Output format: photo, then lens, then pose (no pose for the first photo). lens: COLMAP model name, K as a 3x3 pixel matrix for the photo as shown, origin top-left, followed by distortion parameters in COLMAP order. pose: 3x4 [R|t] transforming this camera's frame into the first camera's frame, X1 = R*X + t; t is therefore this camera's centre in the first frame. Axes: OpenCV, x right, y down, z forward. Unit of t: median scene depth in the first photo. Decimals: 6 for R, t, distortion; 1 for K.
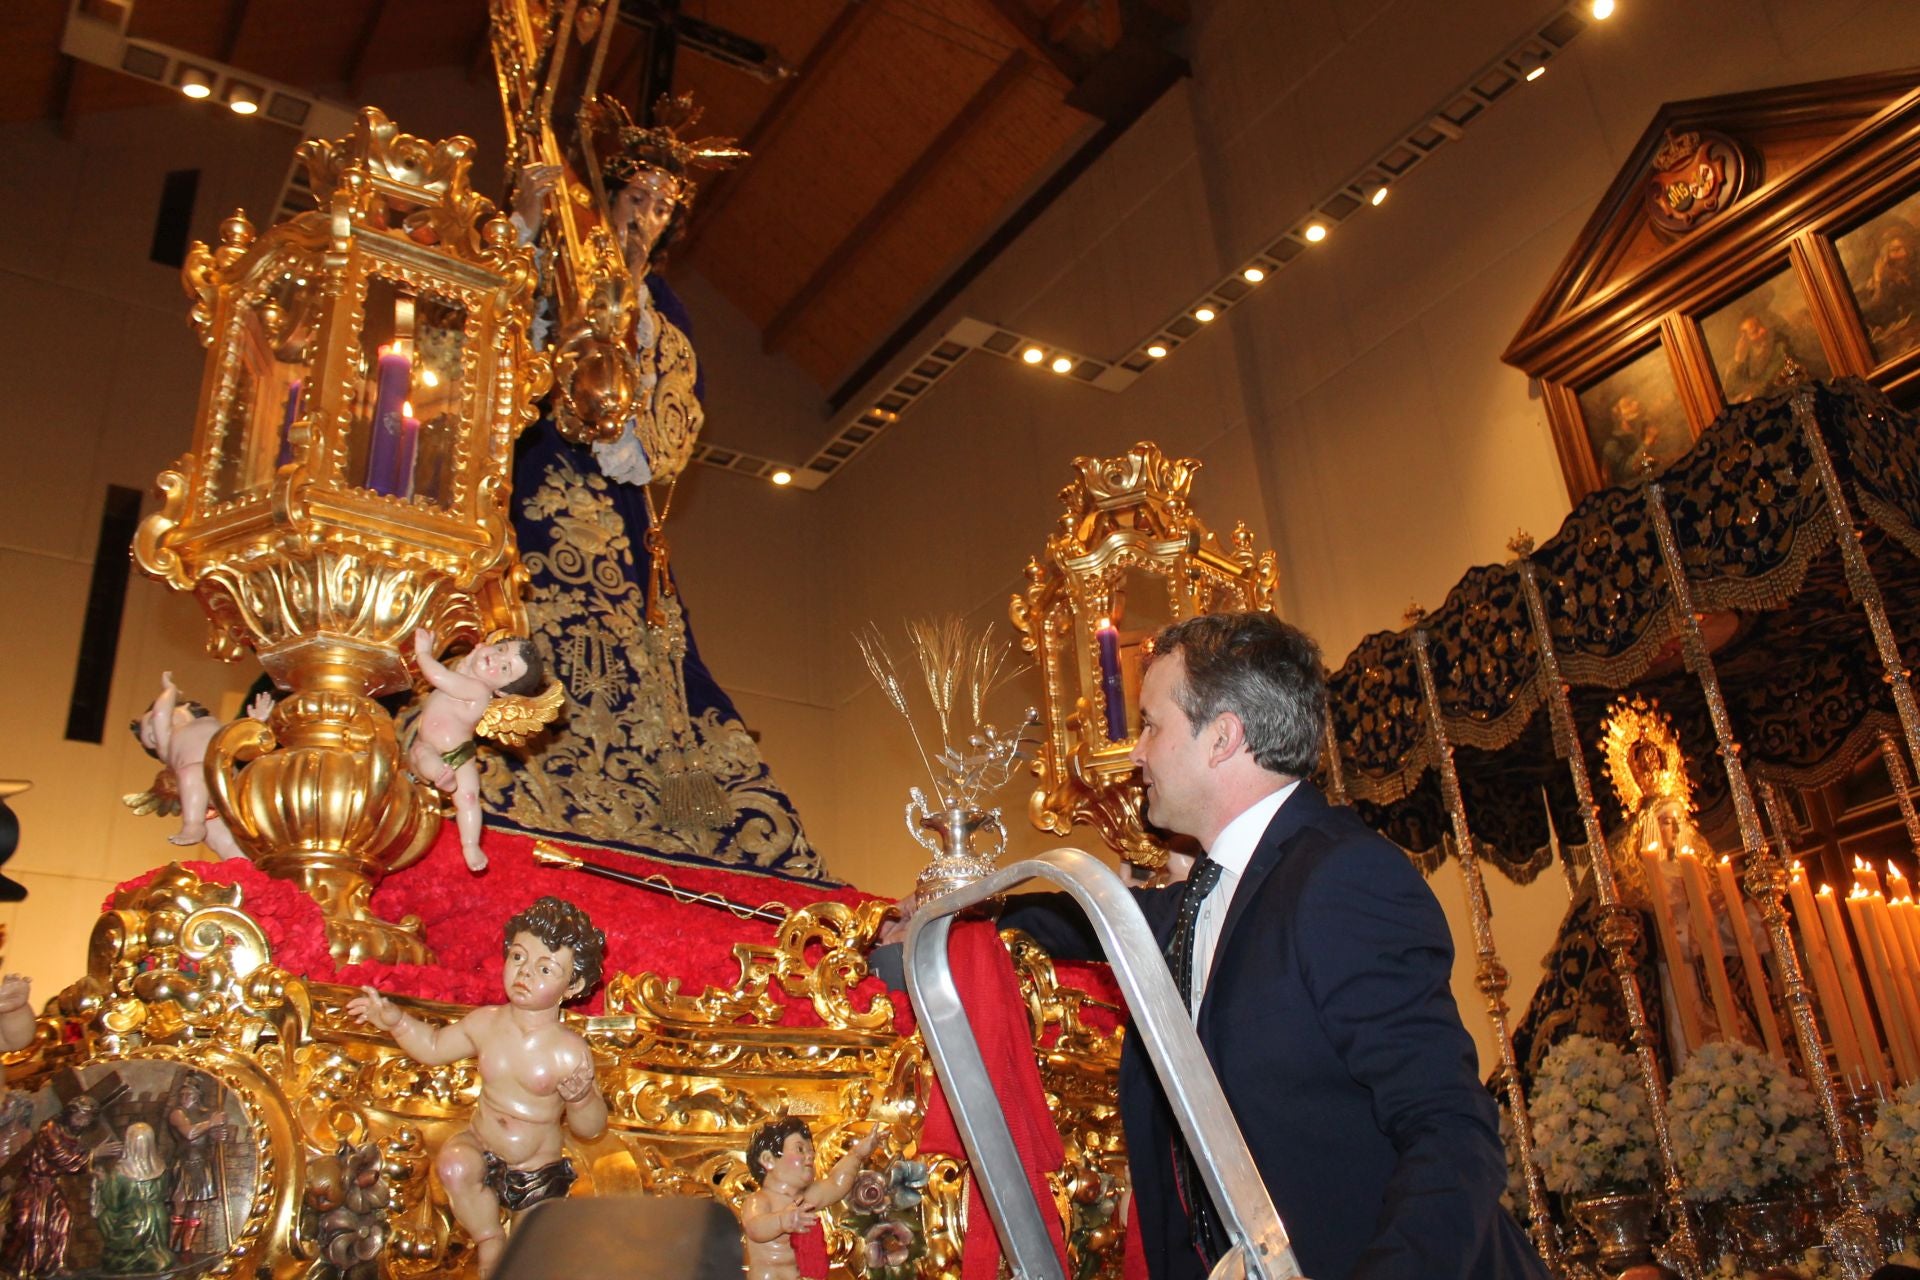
lens RADIAL K [[1628.1, 0, 960.0], [0, 1628.1, 640.0], [0, 0, 1]] dist [-0.162046, 0.154853]
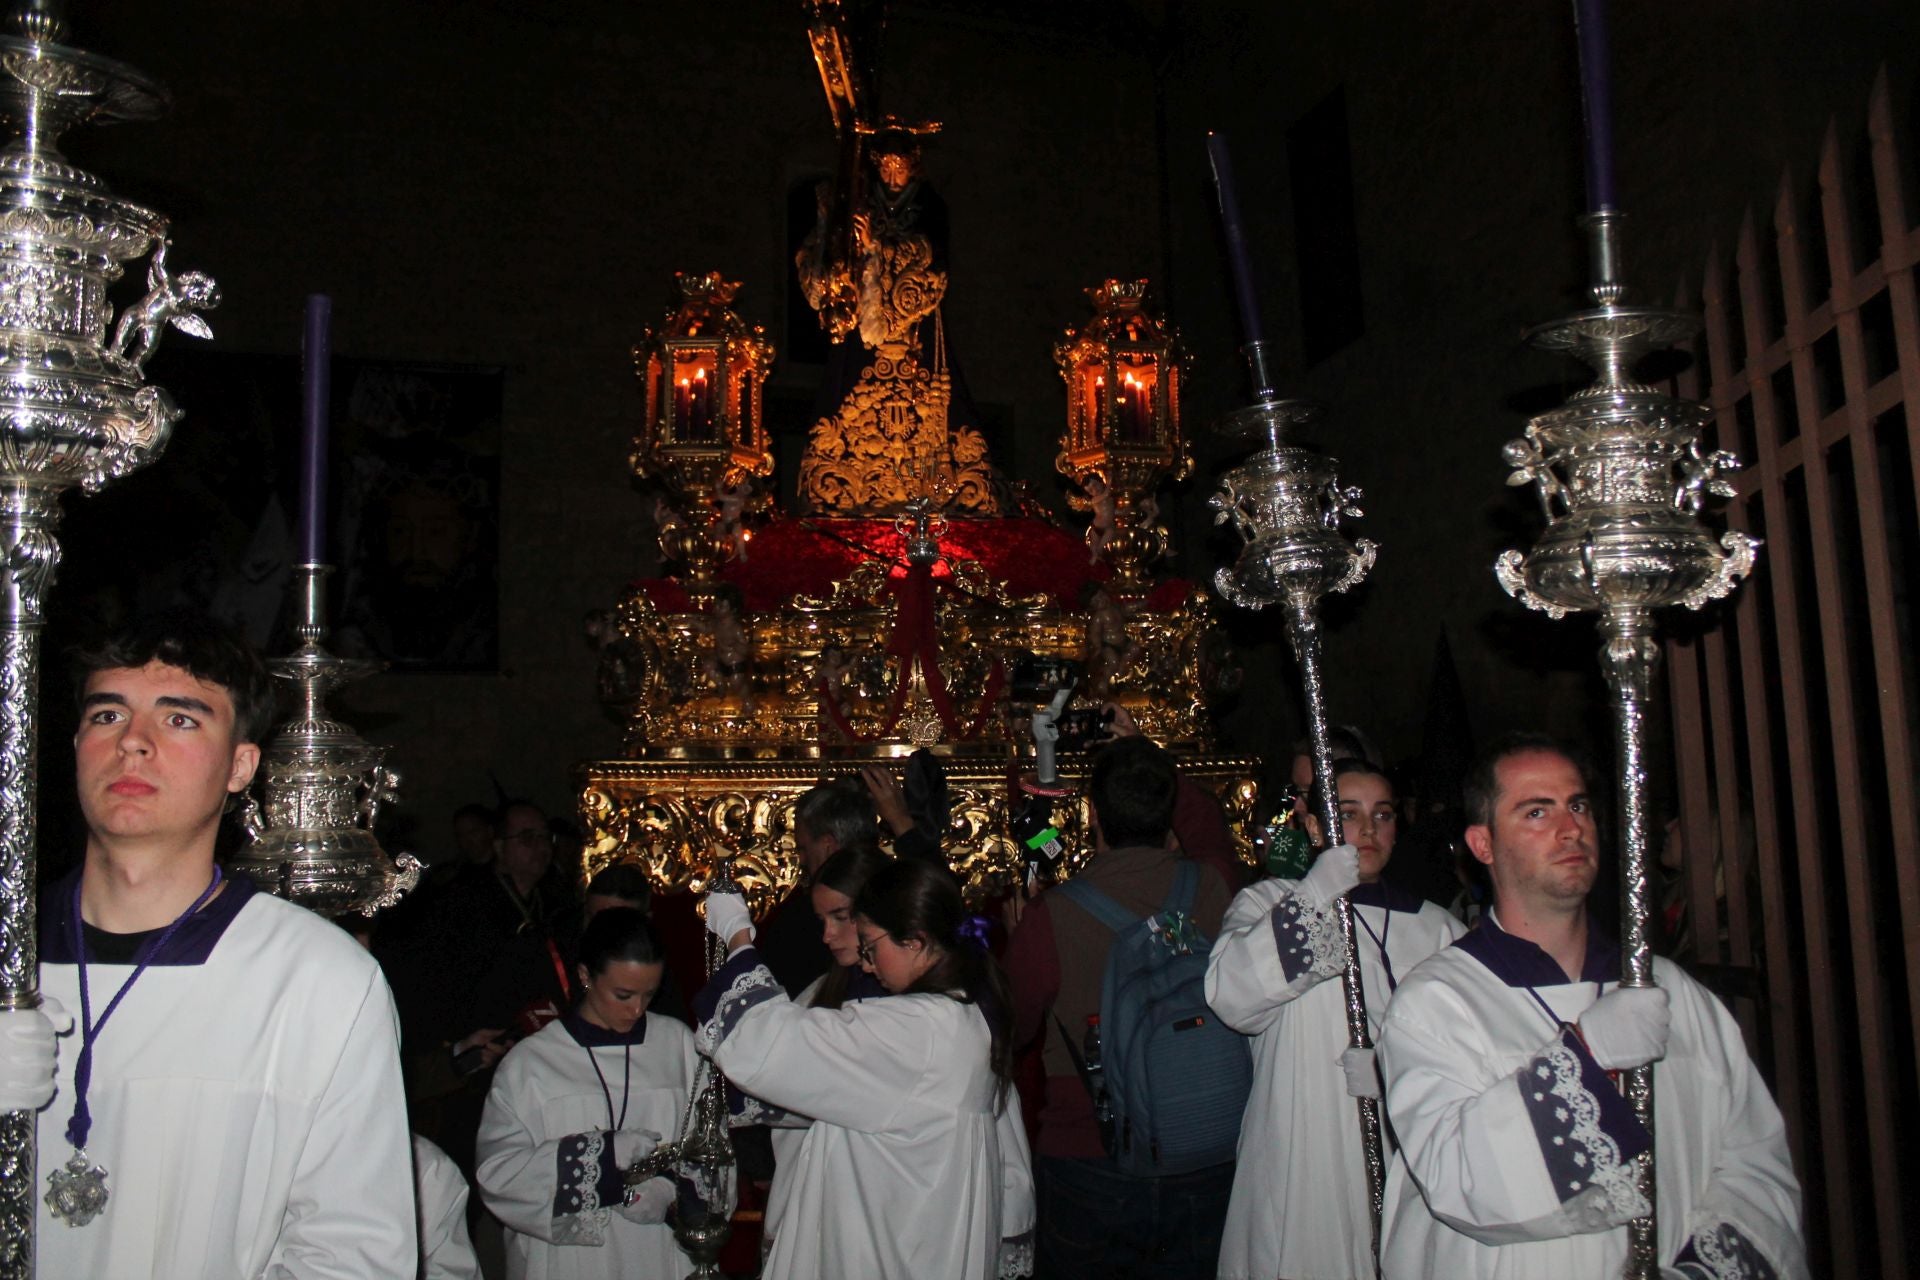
lens RADIAL K [[1628.1, 0, 960.0], [0, 1628.1, 640.0], [0, 0, 1]] dist [-0.162046, 0.154853]
pose [[0.808000, -0.006247, -0.589150, 1.136319], [0.209995, 0.937328, 0.278062, -0.299794], [0.550490, -0.348393, 0.758672, -0.693972]]
